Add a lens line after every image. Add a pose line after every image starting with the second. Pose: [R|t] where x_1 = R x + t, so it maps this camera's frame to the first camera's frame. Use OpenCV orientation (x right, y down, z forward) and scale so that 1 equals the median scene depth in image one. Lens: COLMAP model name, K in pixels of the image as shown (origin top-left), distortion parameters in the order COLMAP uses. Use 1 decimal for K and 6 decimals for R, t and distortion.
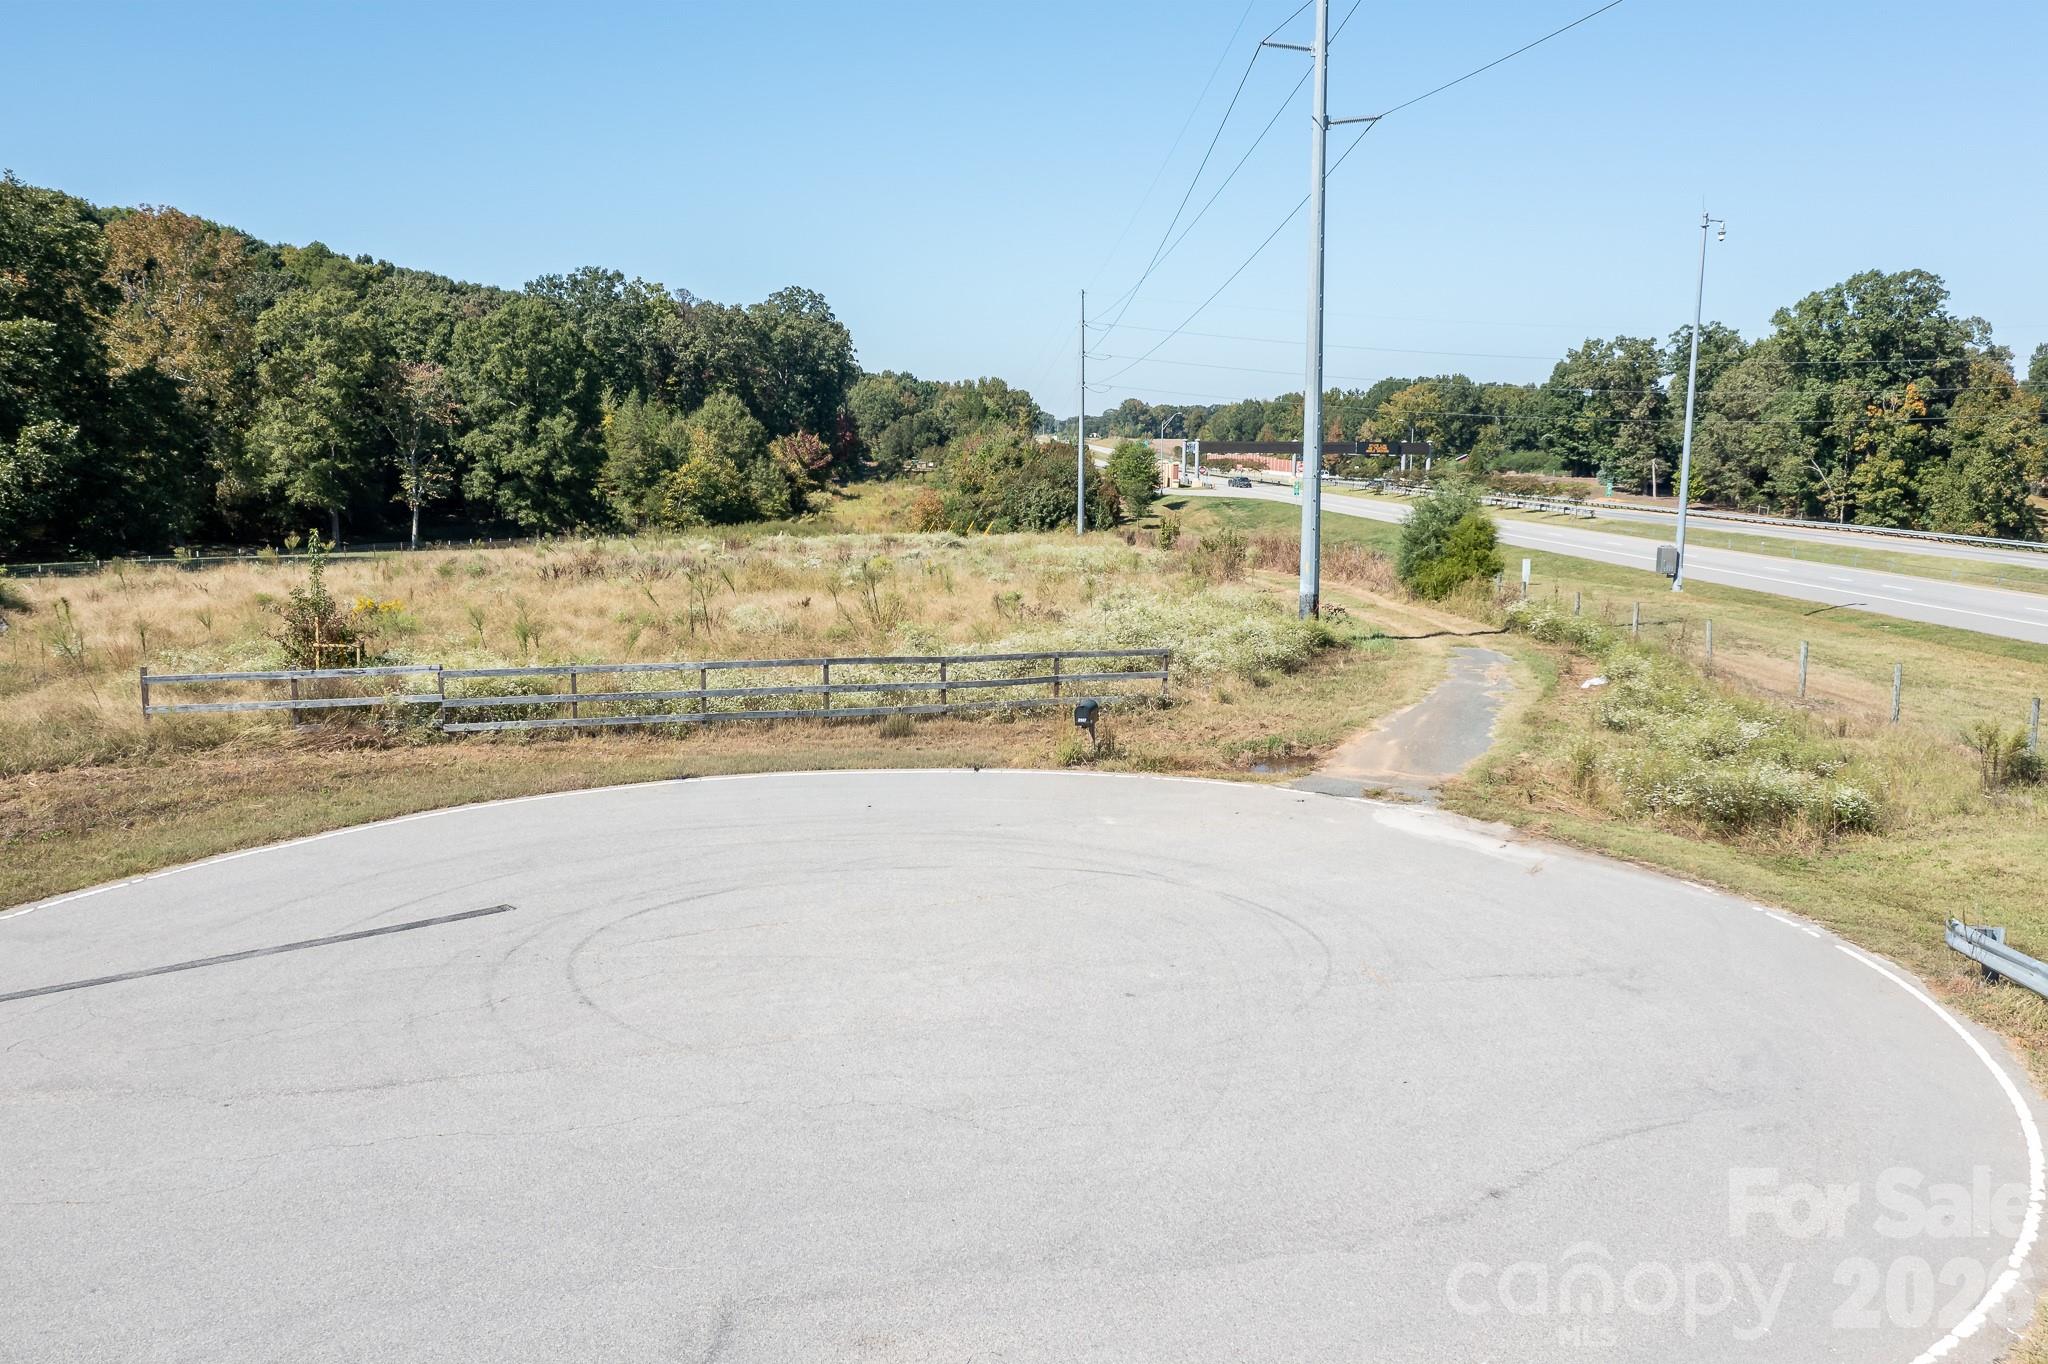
lens RADIAL K [[1617.4, 0, 1013.6], [0, 1617.4, 683.2], [0, 0, 1]] dist [-0.014118, 0.004637]
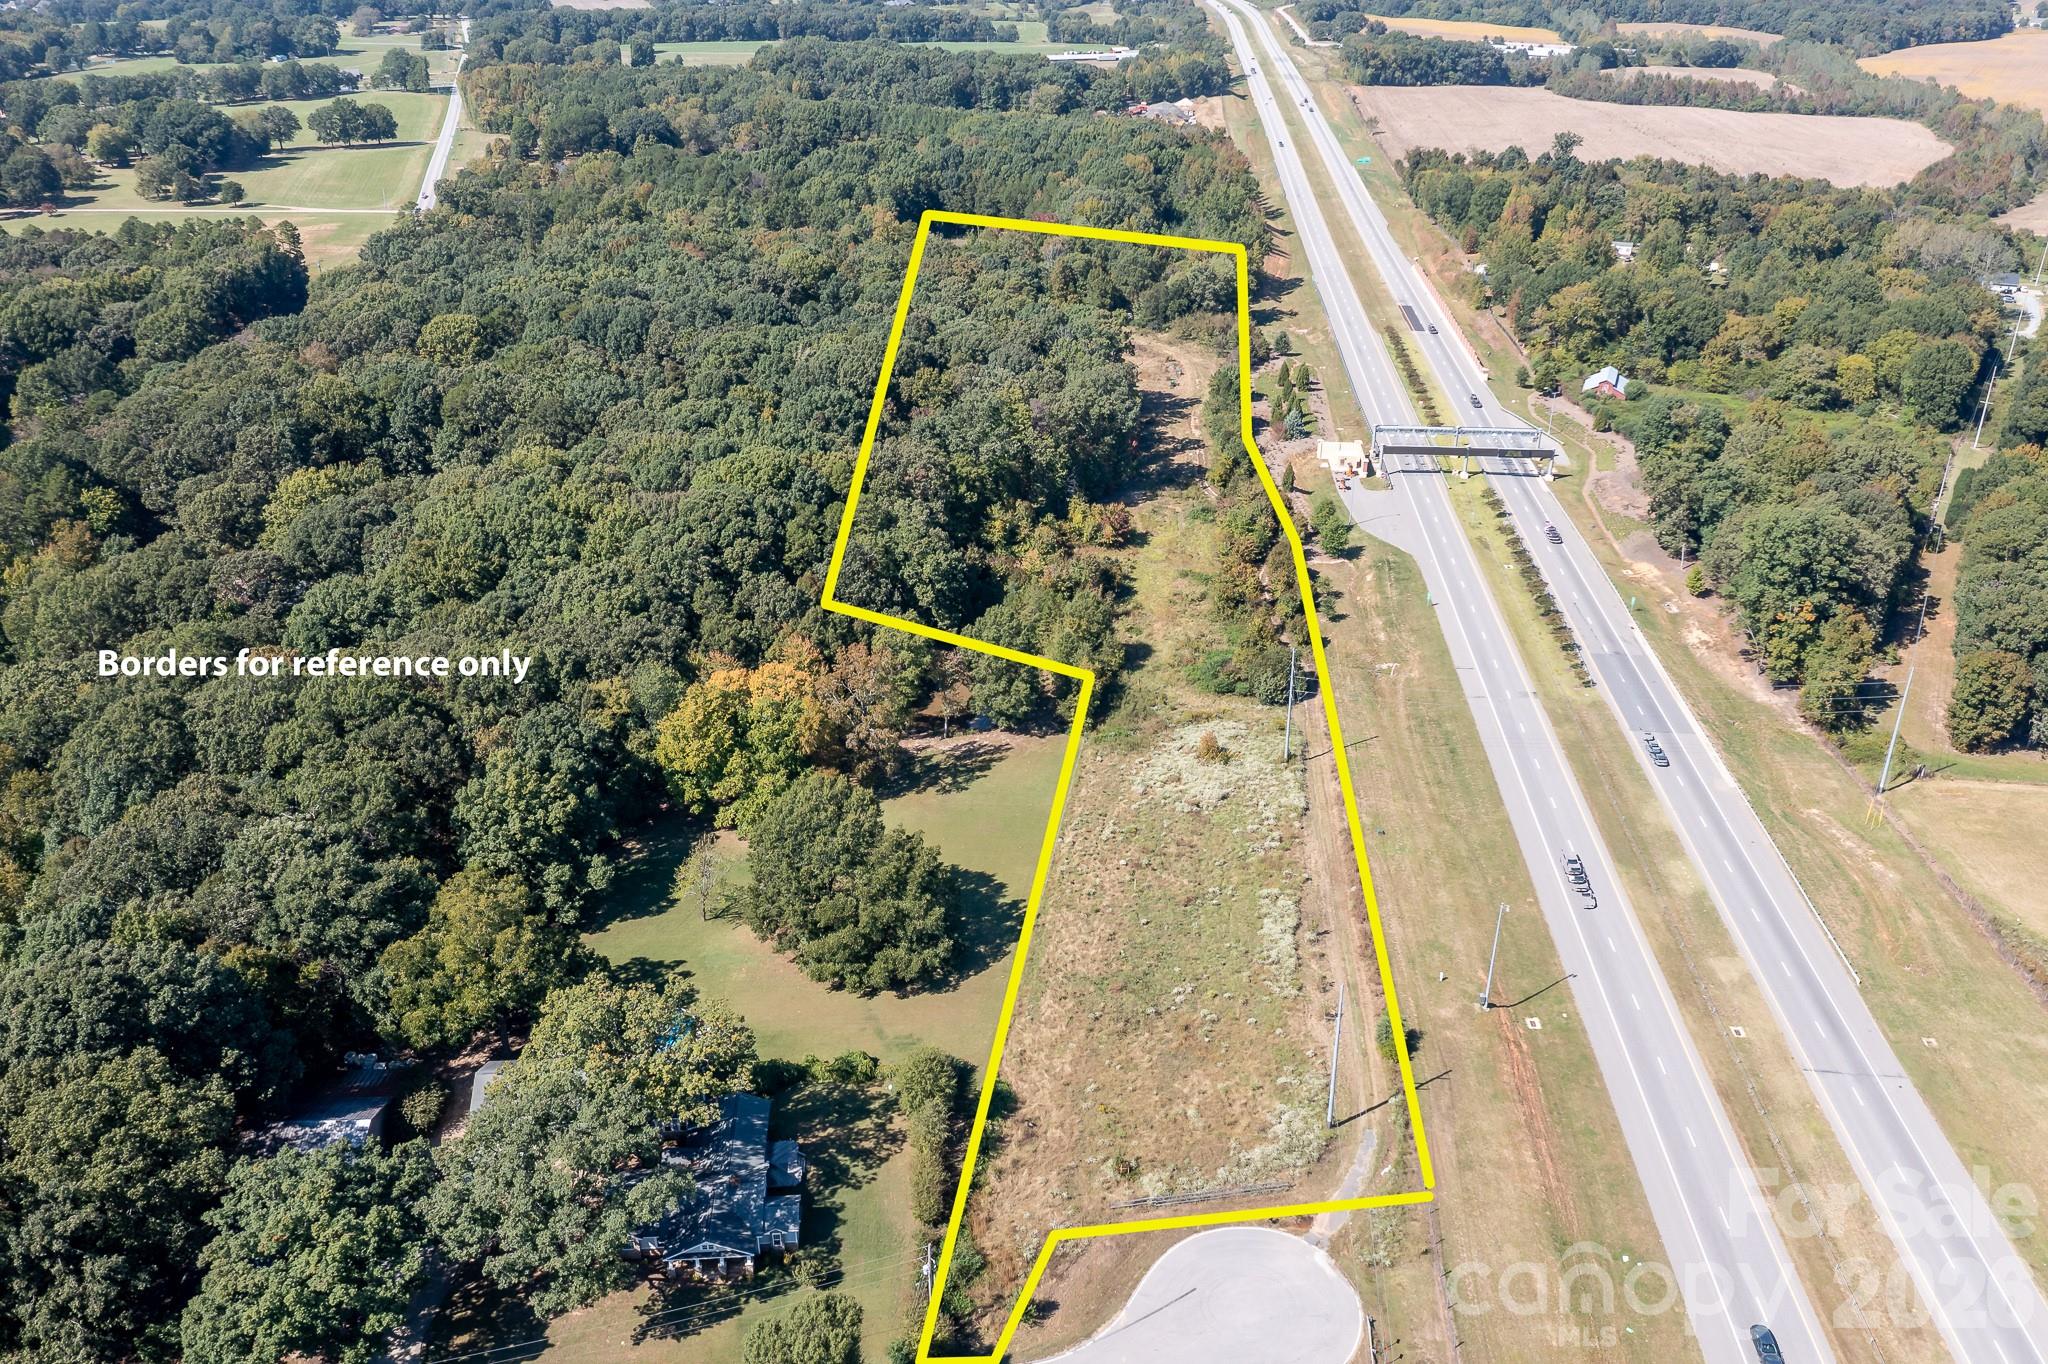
lens RADIAL K [[1617.4, 0, 1013.6], [0, 1617.4, 683.2], [0, 0, 1]] dist [-0.014118, 0.004637]
pose [[0.991800, 0.044510, -0.119796, -0.043025], [-0.005316, 0.950946, 0.309312, -0.605087], [0.127687, -0.306138, 0.943385, -0.669998]]
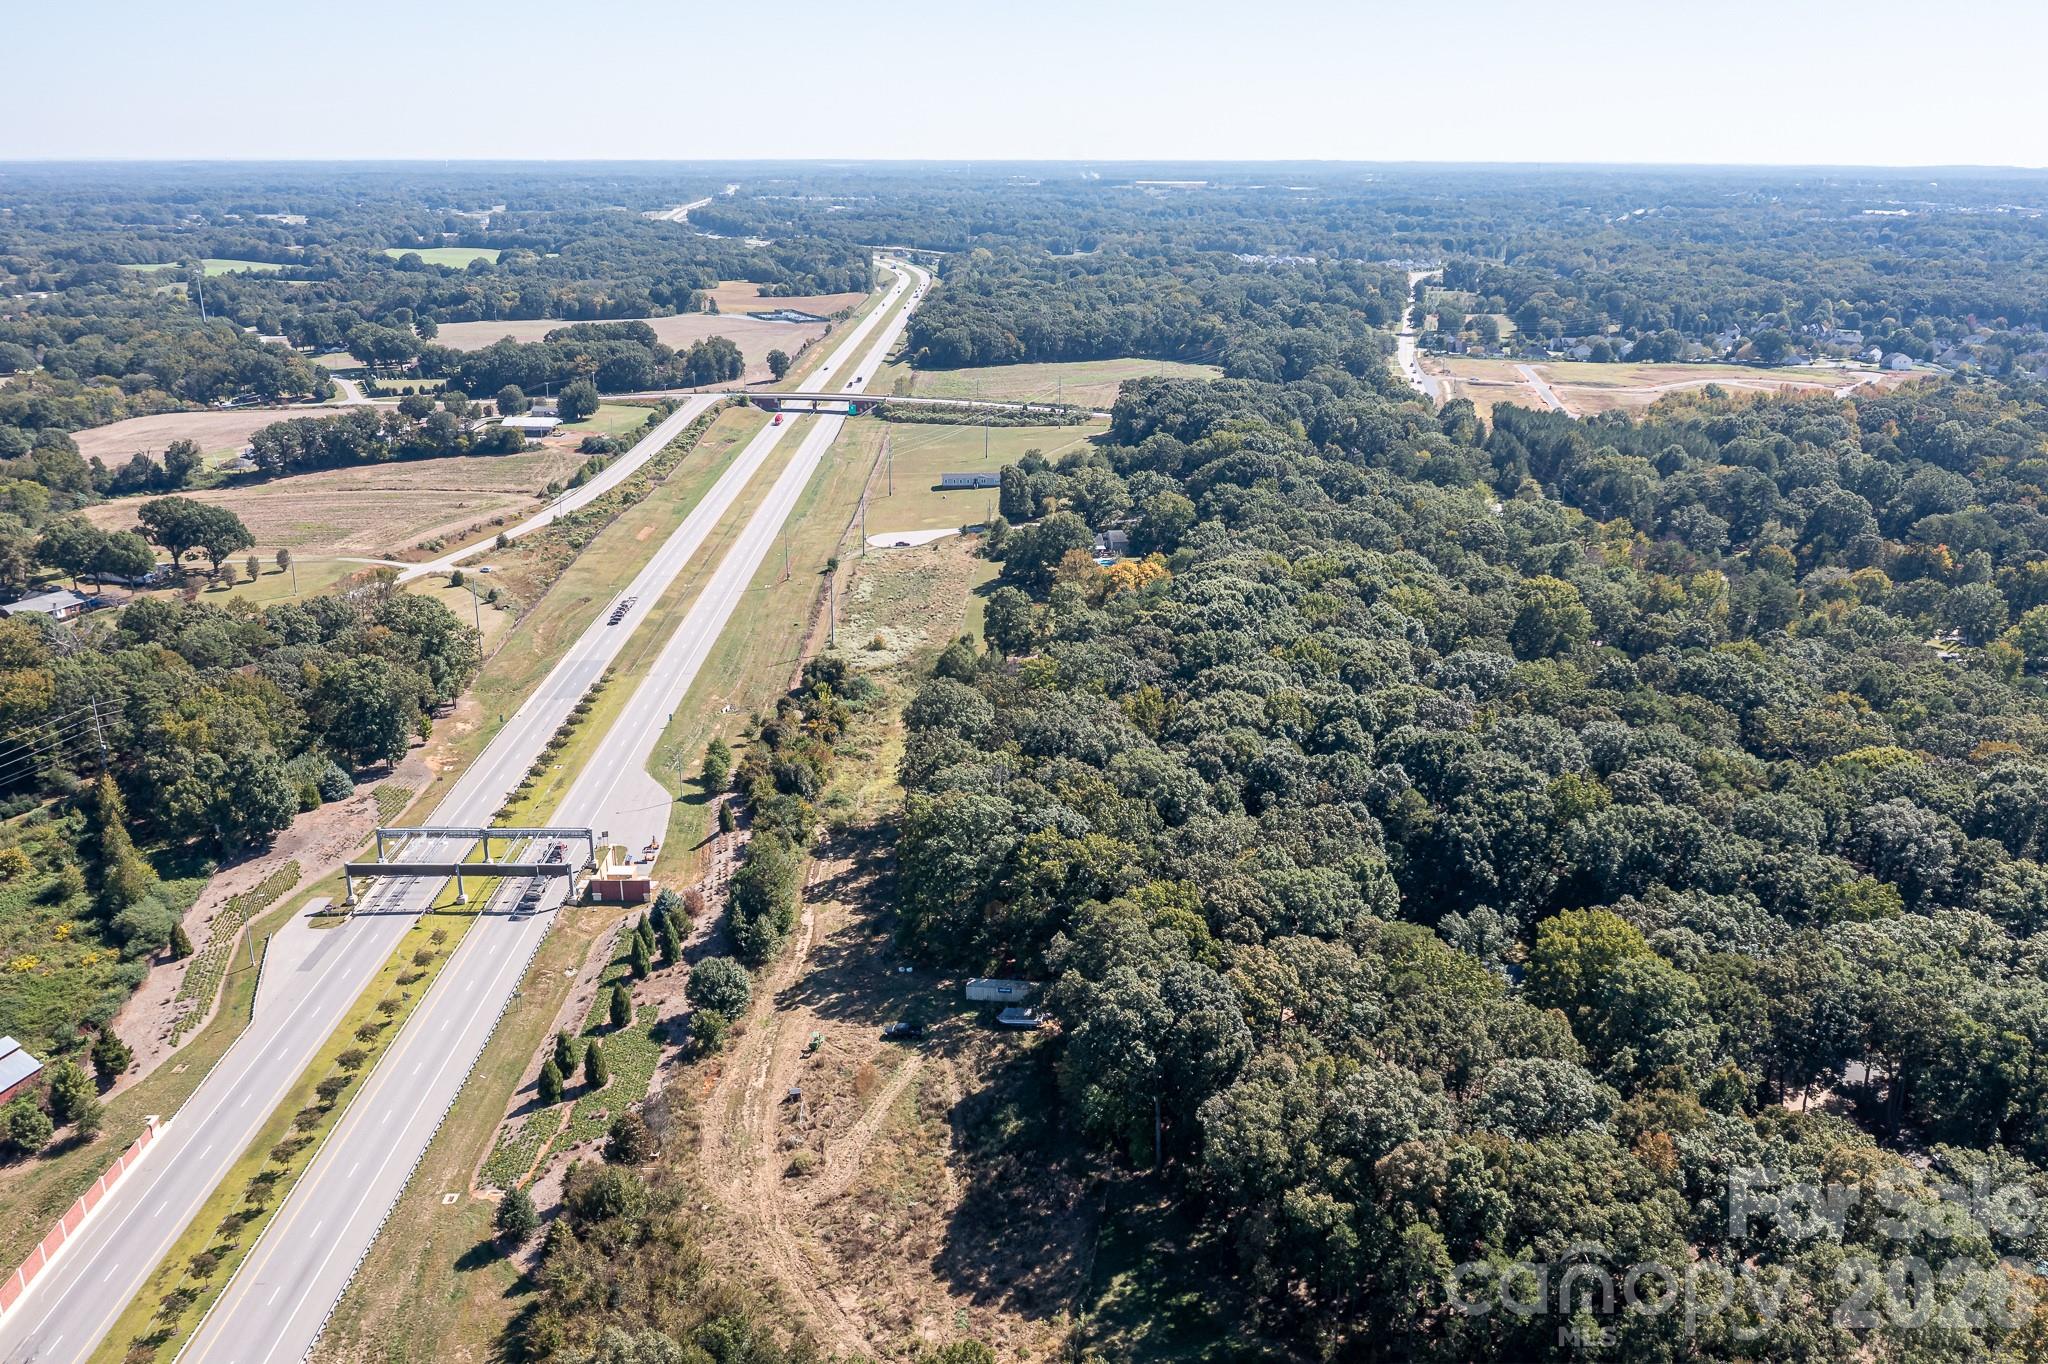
lens RADIAL K [[1617.4, 0, 1013.6], [0, 1617.4, 683.2], [0, 0, 1]] dist [-0.014118, 0.004637]
pose [[-0.999498, -0.020270, 0.024363, -0.318113], [-0.007056, 0.891747, 0.452479, -1.170318], [-0.030897, 0.452079, -0.891442, 3.044381]]
